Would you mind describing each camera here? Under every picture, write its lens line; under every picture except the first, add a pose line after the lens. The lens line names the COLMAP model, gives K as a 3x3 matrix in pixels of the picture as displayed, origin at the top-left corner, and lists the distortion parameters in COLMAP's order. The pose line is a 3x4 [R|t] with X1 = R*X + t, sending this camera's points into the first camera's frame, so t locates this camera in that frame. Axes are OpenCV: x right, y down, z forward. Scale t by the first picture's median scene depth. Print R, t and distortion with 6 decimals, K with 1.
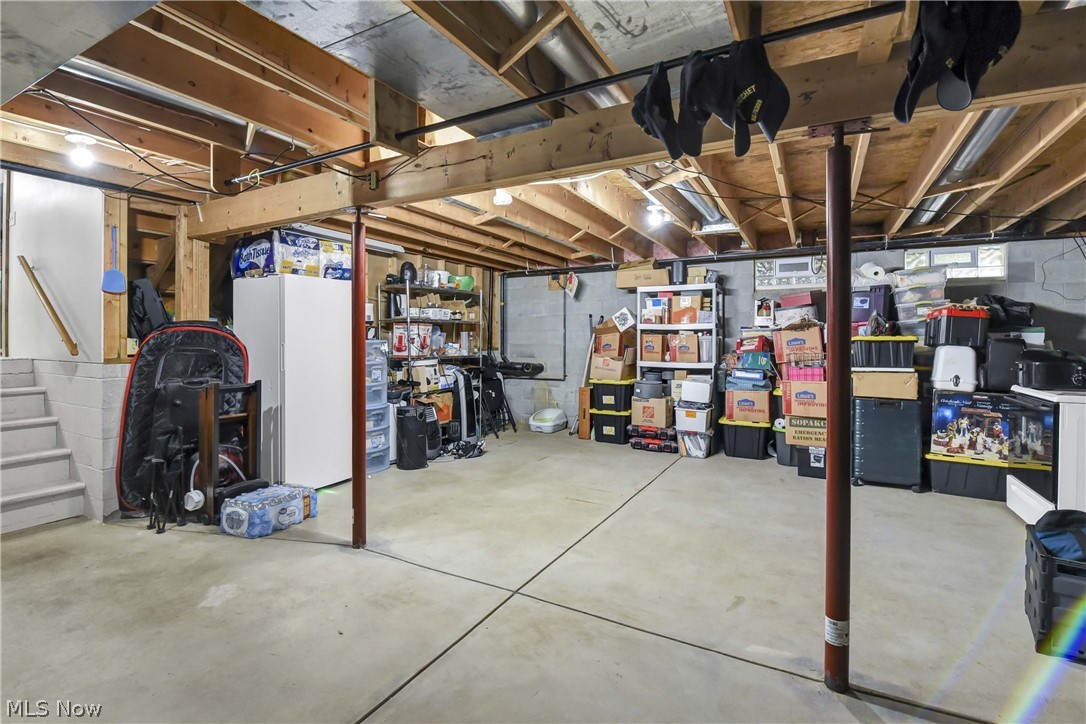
lens RADIAL K [[511.6, 0, 545.6], [0, 511.6, 341.8], [0, 0, 1]] dist [0.000037, -0.016426]
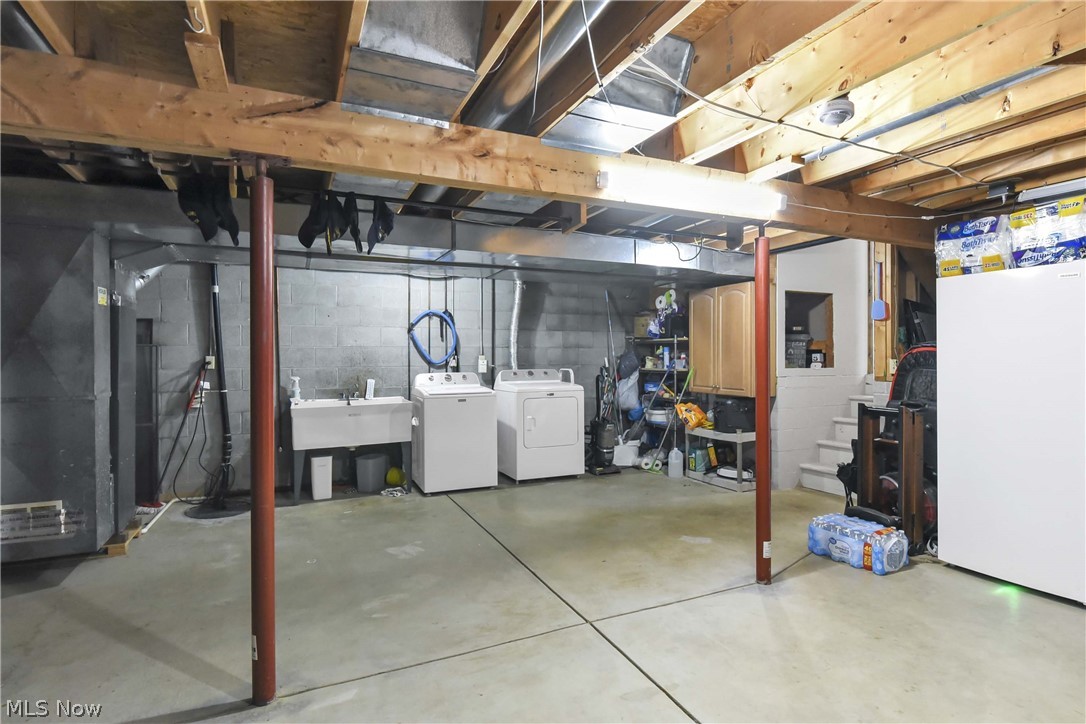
lens RADIAL K [[532.6, 0, 543.0], [0, 532.6, 362.0], [0, 0, 1]] dist [-0.001398, -0.000837]
pose [[-0.598170, 0.008738, -0.801322, 0.825150], [-0.000944, 0.999932, 0.011609, -0.018511], [0.801369, 0.007700, -0.598121, 1.577490]]
